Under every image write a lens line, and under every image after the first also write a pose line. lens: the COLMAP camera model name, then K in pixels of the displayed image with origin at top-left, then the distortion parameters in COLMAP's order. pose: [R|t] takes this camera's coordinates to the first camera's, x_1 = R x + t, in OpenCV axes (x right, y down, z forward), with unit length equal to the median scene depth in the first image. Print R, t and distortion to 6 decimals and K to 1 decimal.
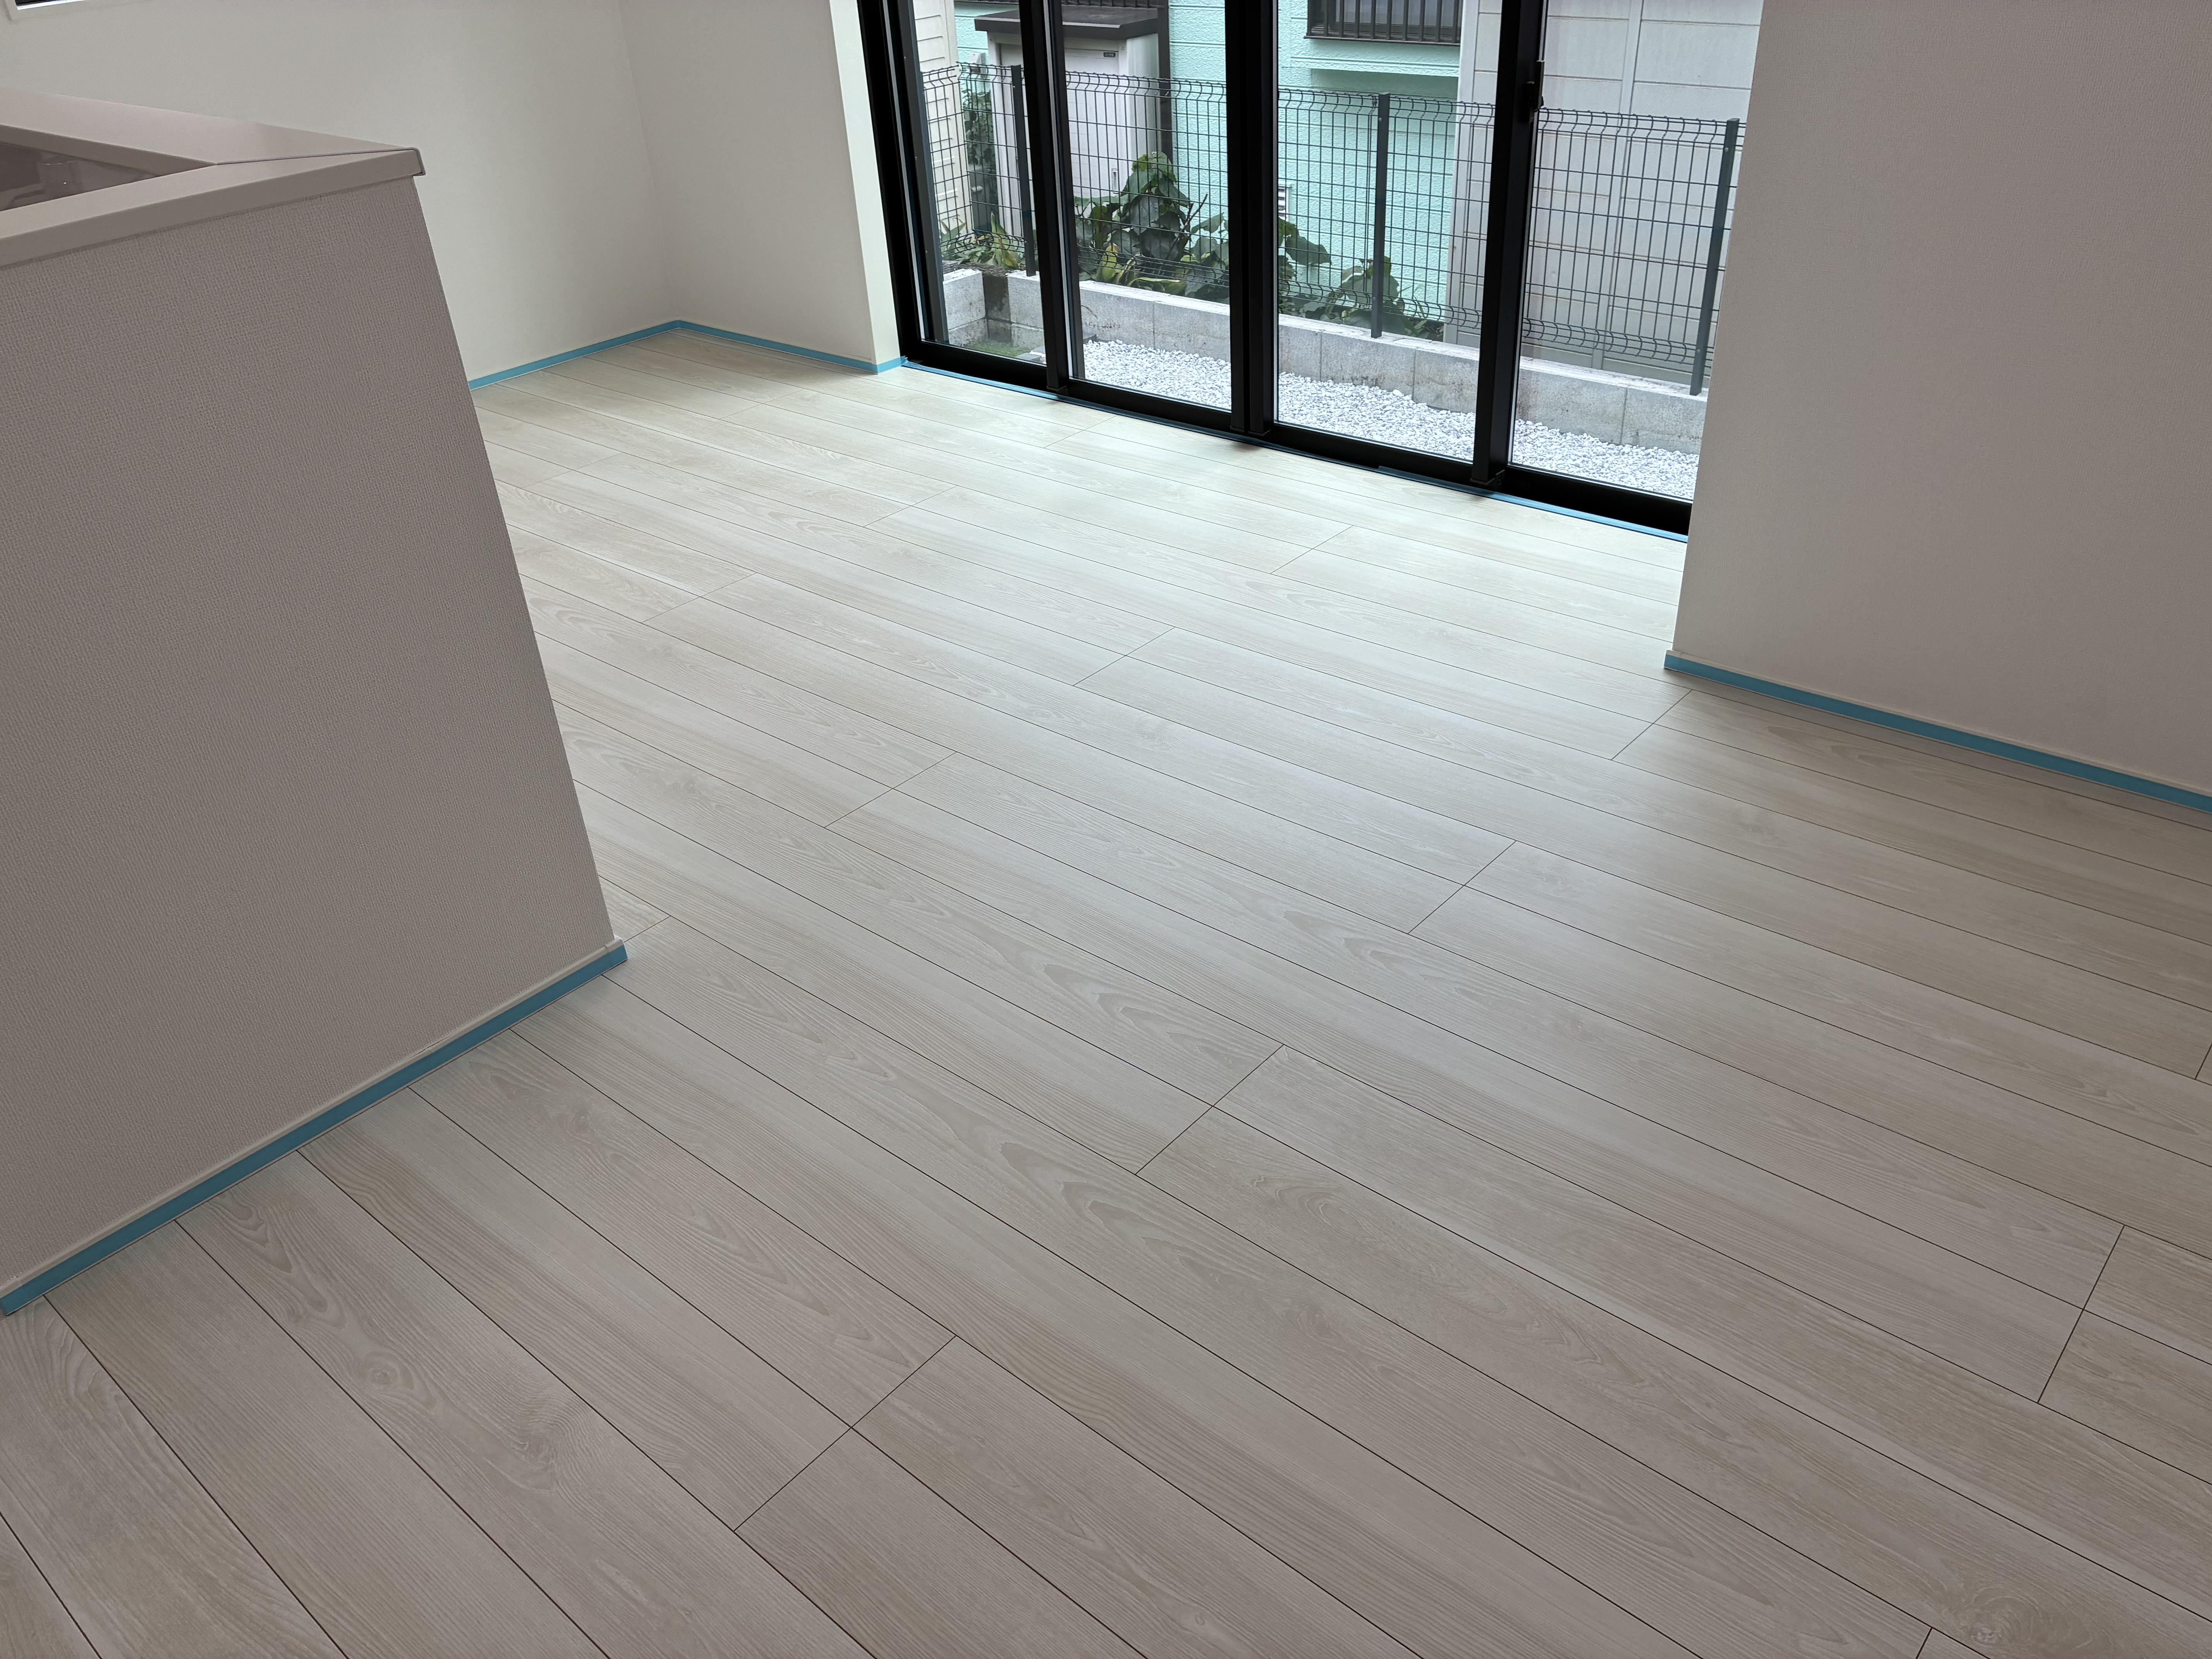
lens RADIAL K [[1675.3, 0, 1116.3], [0, 1675.3, 827.7], [0, 0, 1]] dist [0.044341, -0.047641]
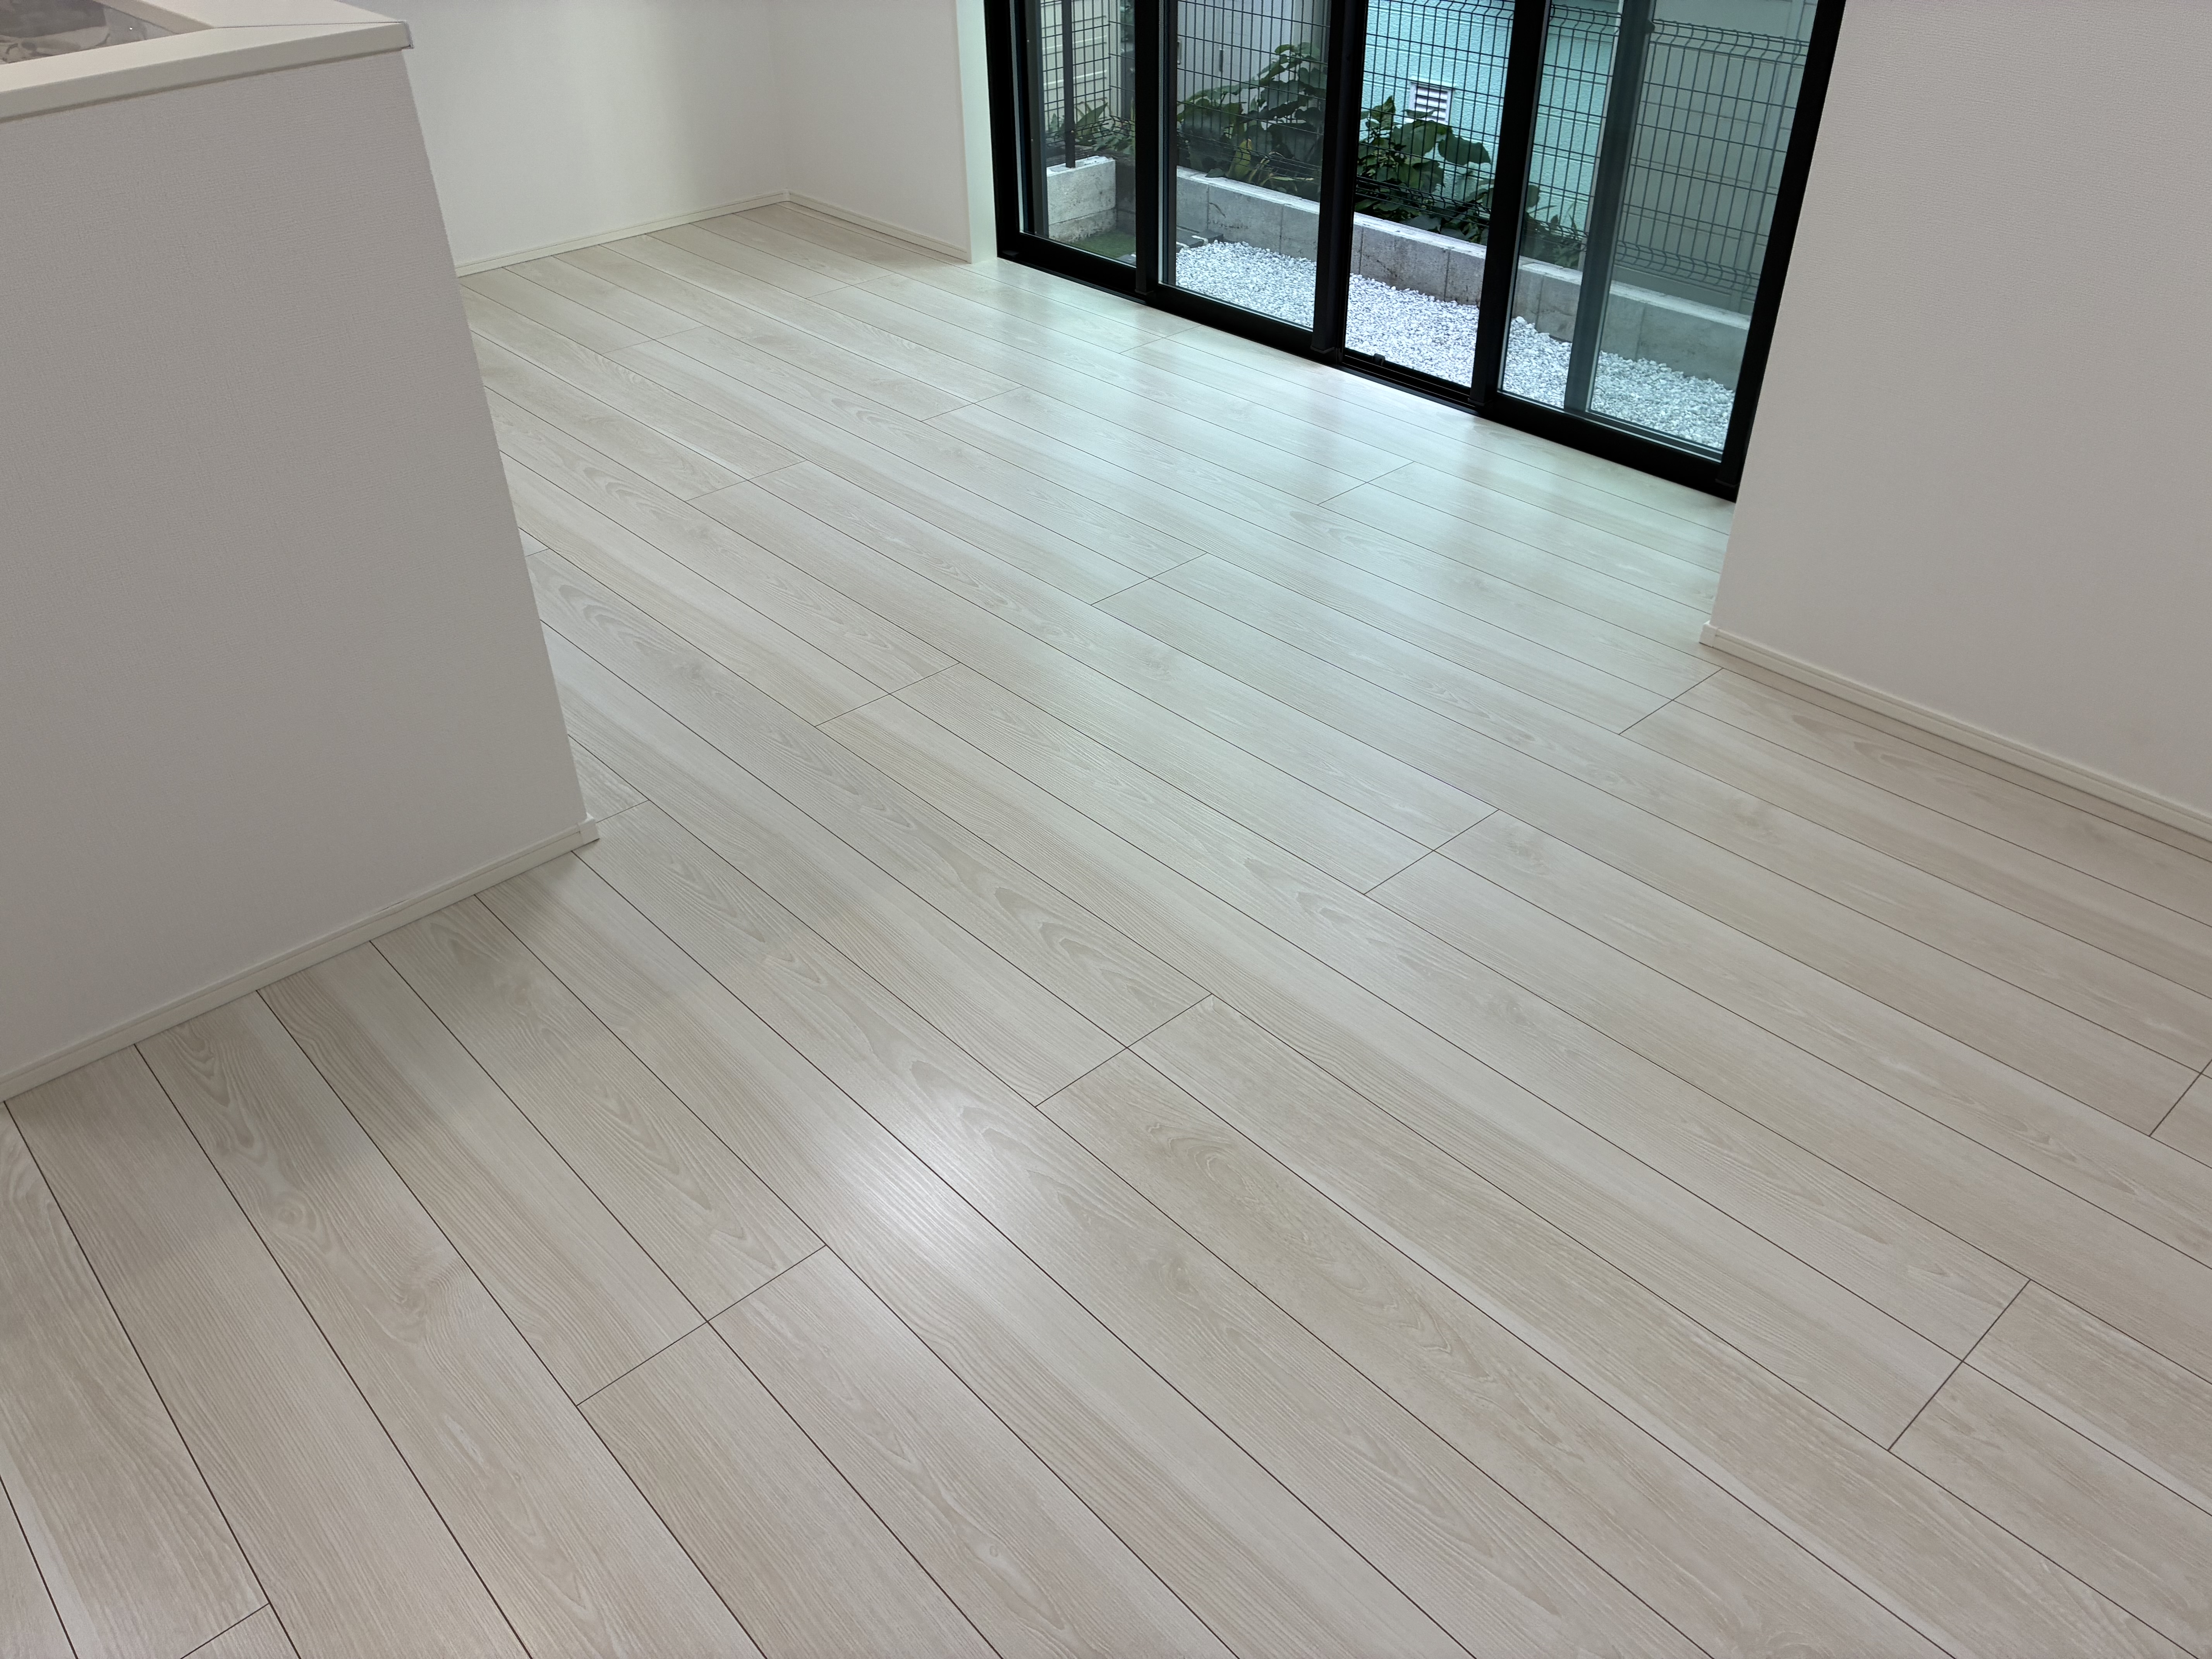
lens RADIAL K [[1675.3, 0, 1104.8], [0, 1675.3, 823.0], [0, 0, 1]] dist [0.044341, -0.047641]
pose [[0.991389, 0.102006, -0.082118, 0.109506], [-0.096901, 0.993239, 0.063928, -0.029629], [0.088084, -0.055420, 0.994570, 0.008619]]
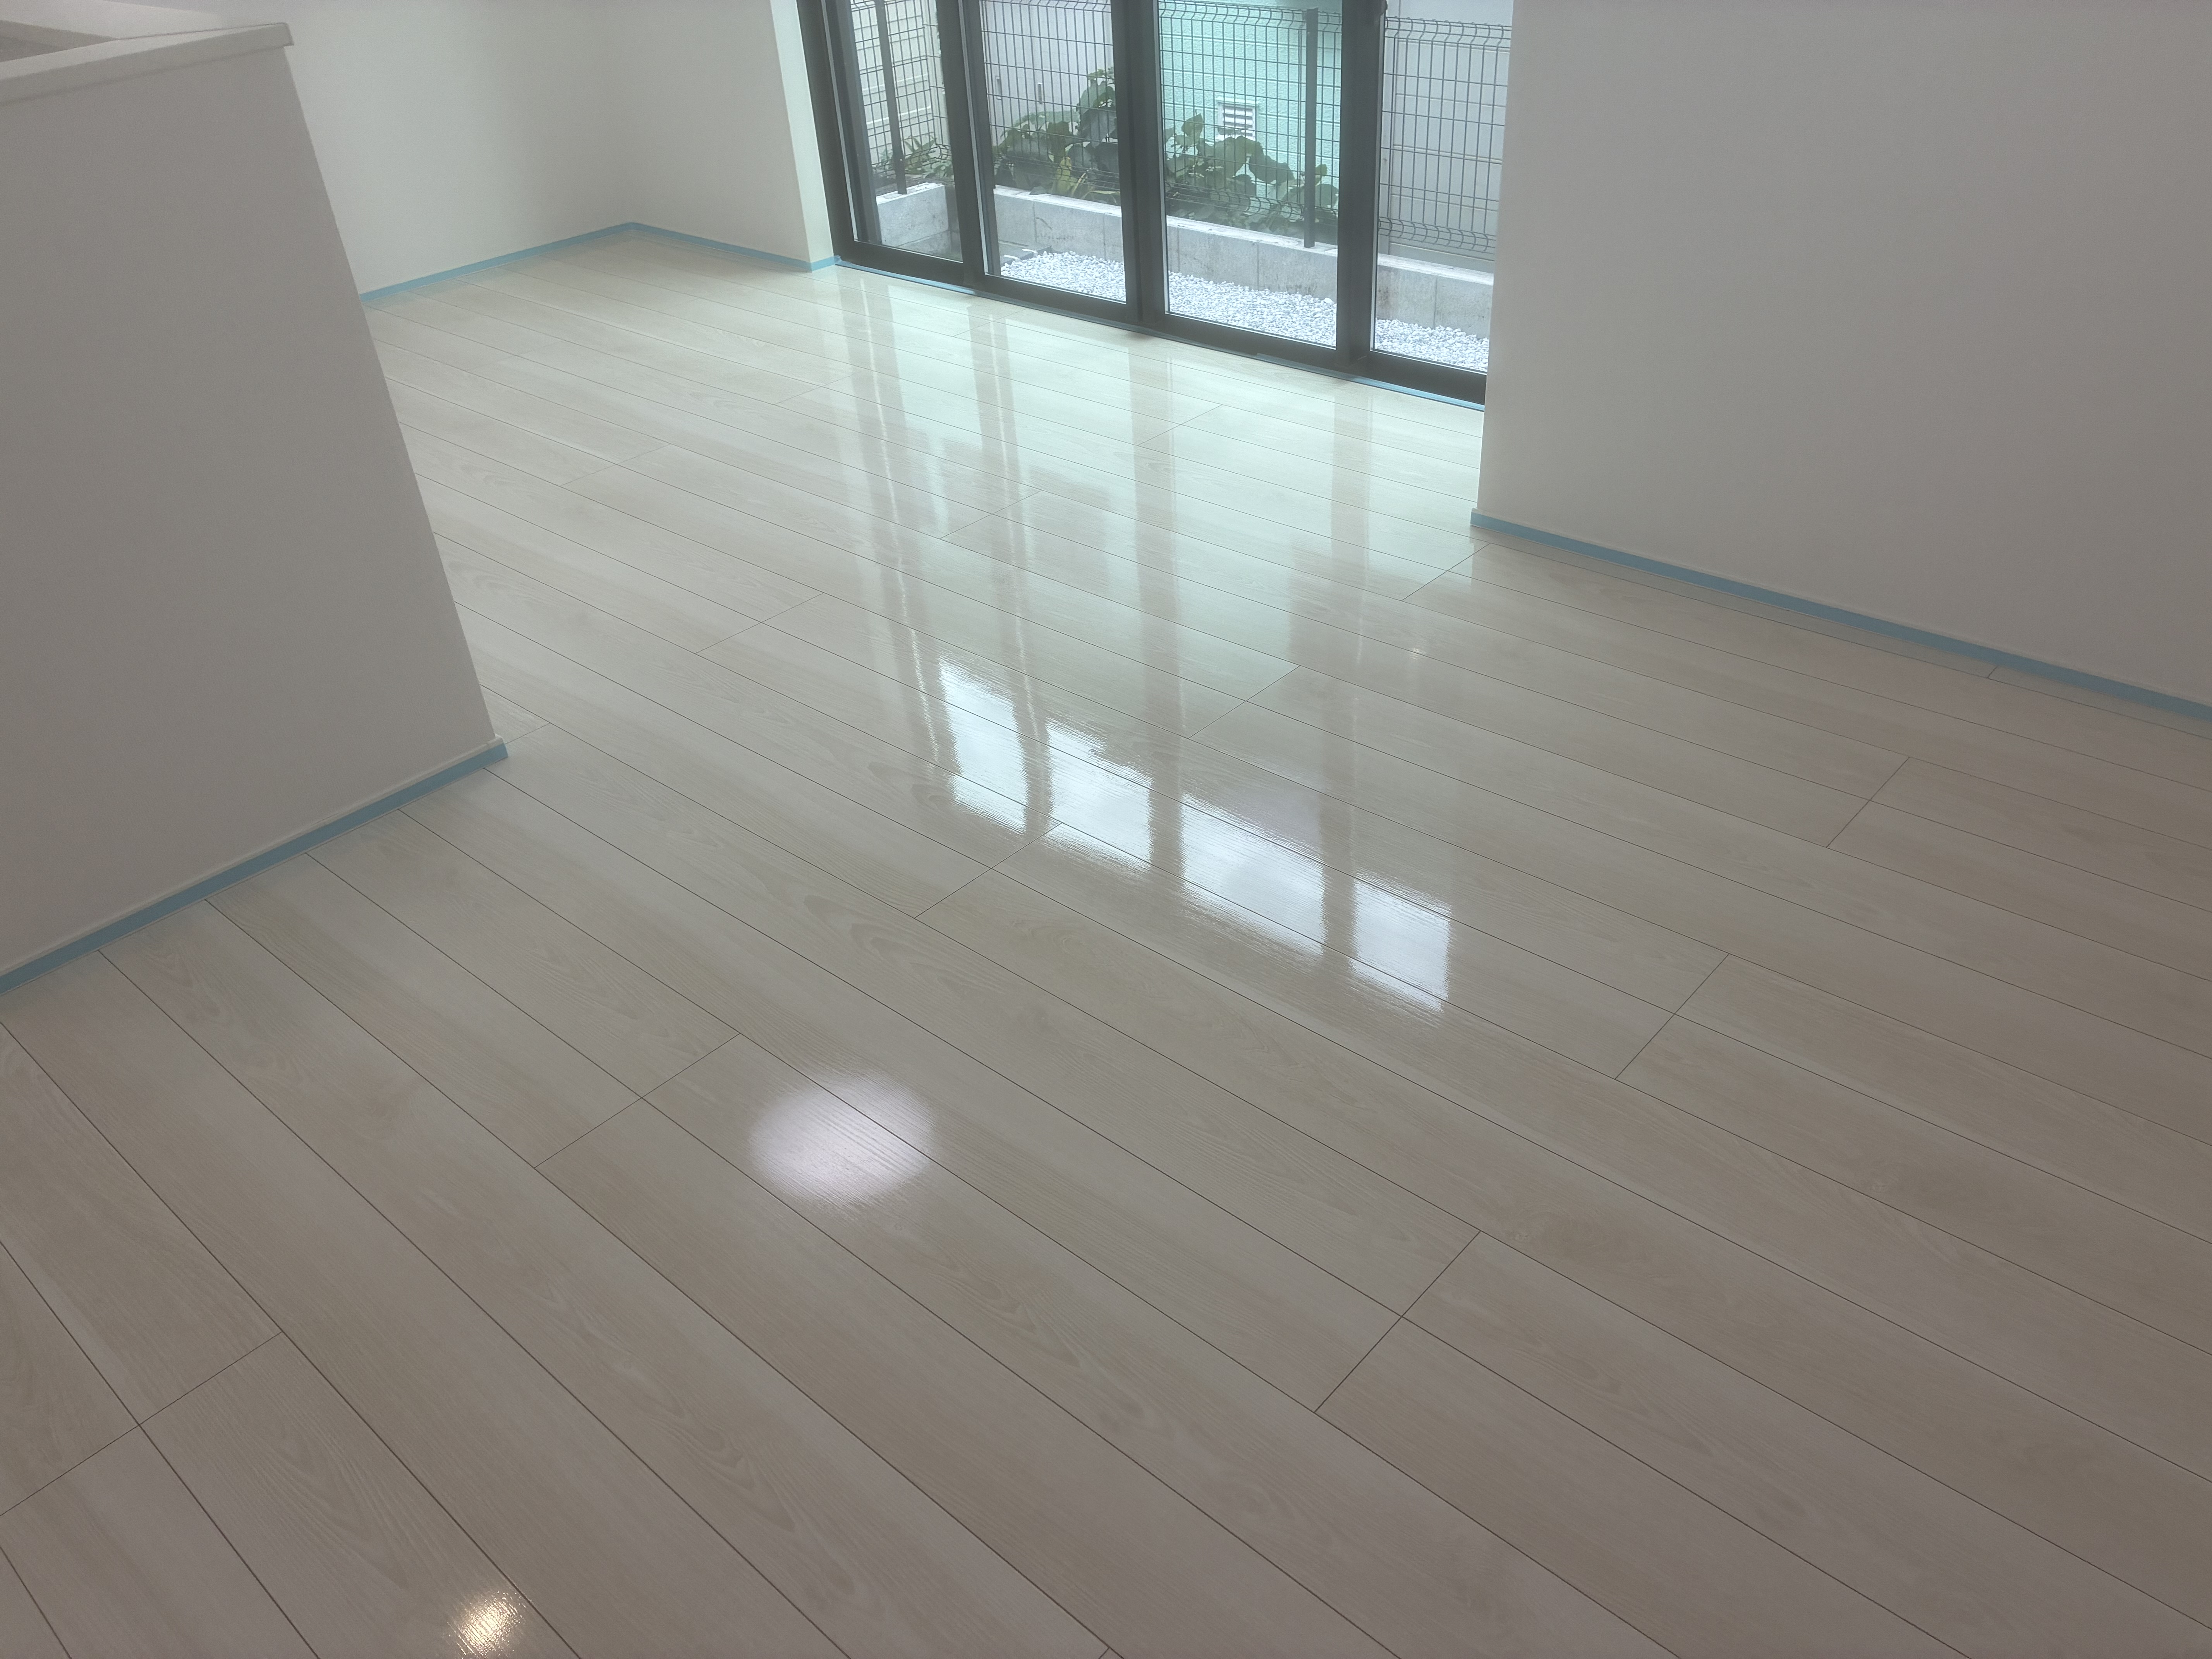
lens RADIAL K [[1675.3, 0, 1140.0], [0, 1675.3, 807.6], [0, 0, 1]] dist [0.044341, -0.047641]
pose [[0.999950, 0.006934, -0.007205, 0.164803], [-0.006761, 0.999694, 0.023774, 0.092821], [0.007367, -0.023724, 0.999691, -0.159155]]
